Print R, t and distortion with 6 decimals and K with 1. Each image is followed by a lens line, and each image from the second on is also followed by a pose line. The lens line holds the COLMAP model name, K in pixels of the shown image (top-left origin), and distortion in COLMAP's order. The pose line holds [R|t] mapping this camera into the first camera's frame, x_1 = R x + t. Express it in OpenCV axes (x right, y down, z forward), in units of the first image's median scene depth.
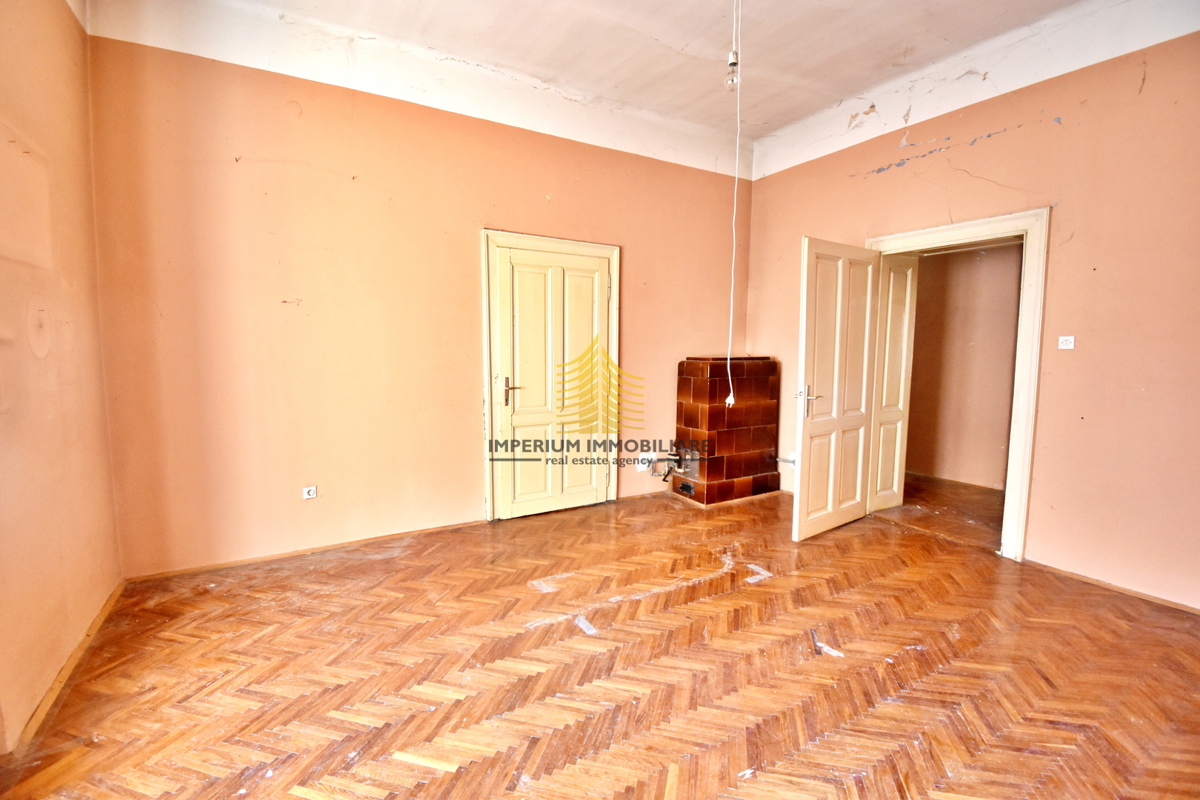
lens RADIAL K [[529.5, 0, 597.0], [0, 529.5, 396.6], [0, 0, 1]] dist [0.021877, -0.028477]
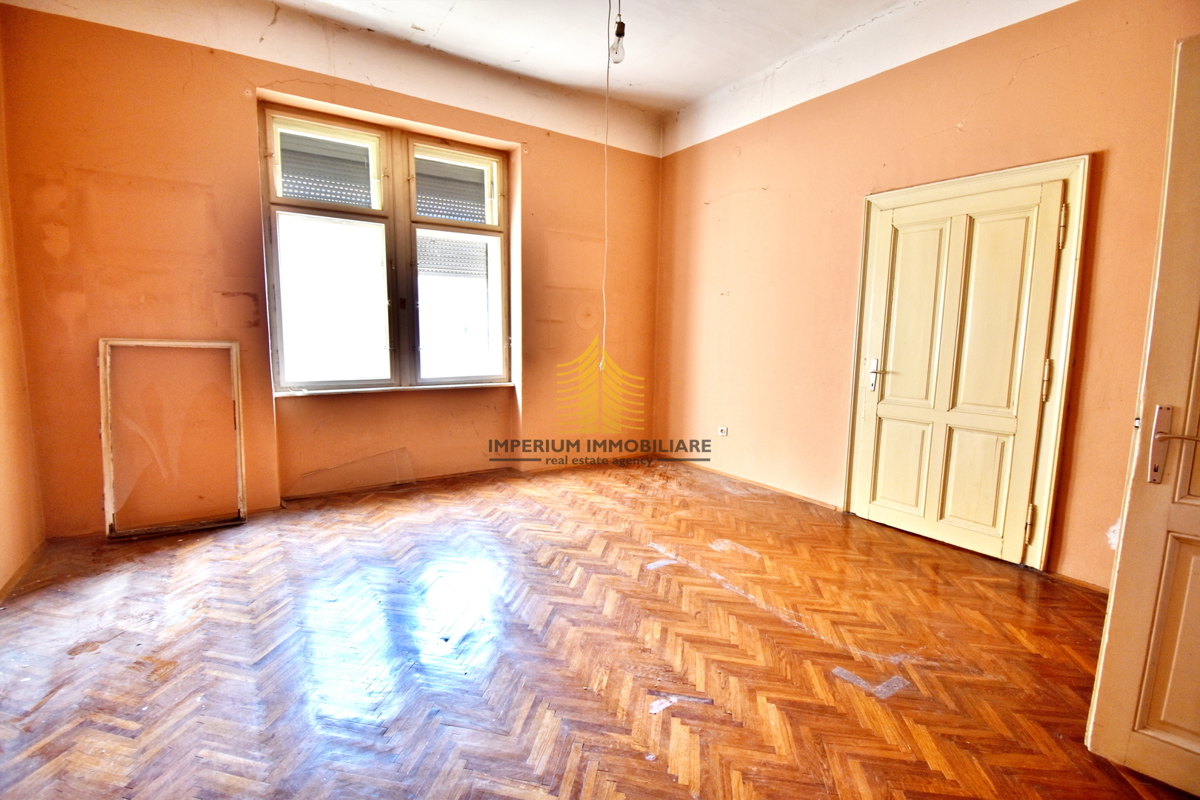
lens RADIAL K [[529.5, 0, 597.0], [0, 529.5, 396.6], [0, 0, 1]] dist [0.021877, -0.028477]
pose [[0.062164, 0.116228, -0.991275, 0.918075], [-0.107152, 0.988233, 0.109151, -0.028949], [0.992297, 0.099432, 0.073887, 0.648249]]
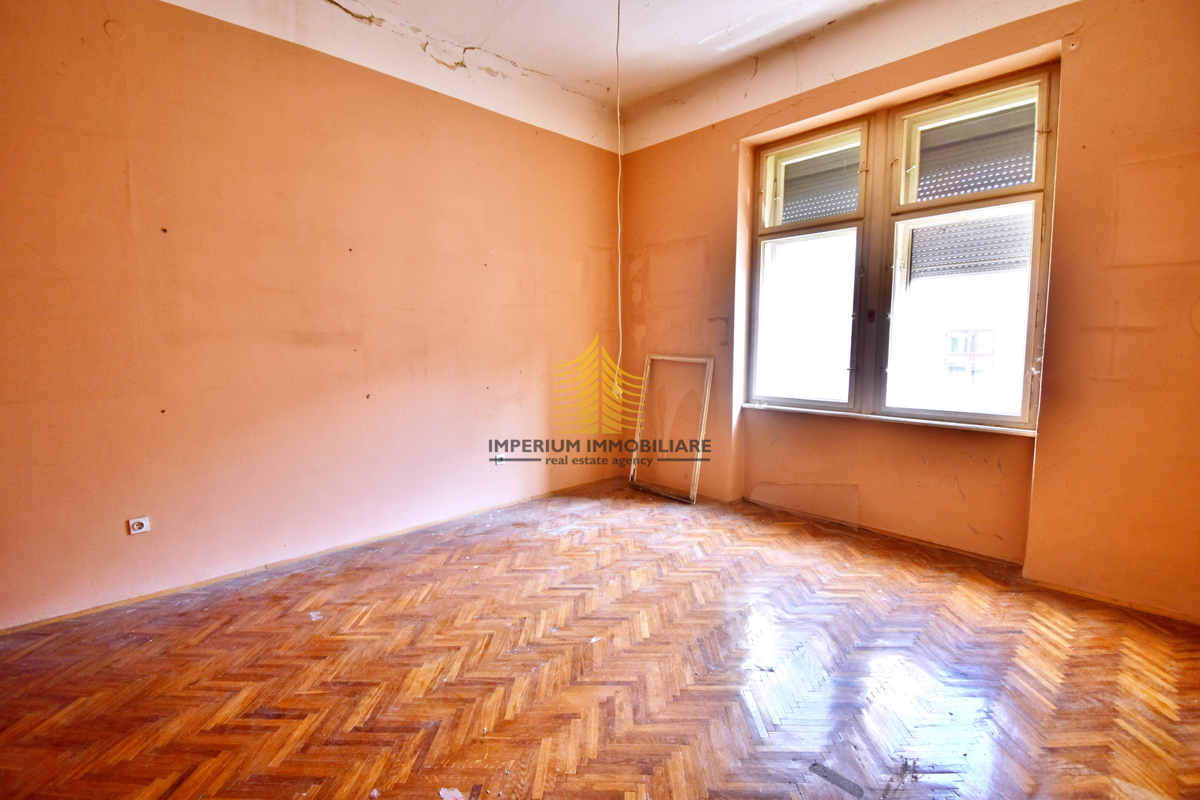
lens RADIAL K [[529.5, 0, 597.0], [0, 529.5, 396.6], [0, 0, 1]] dist [0.021877, -0.028477]
pose [[-0.973792, 0.019690, -0.226585, 0.327360], [-0.024530, 0.981341, 0.190703, -0.098325], [0.226112, 0.191263, -0.955140, 1.248931]]
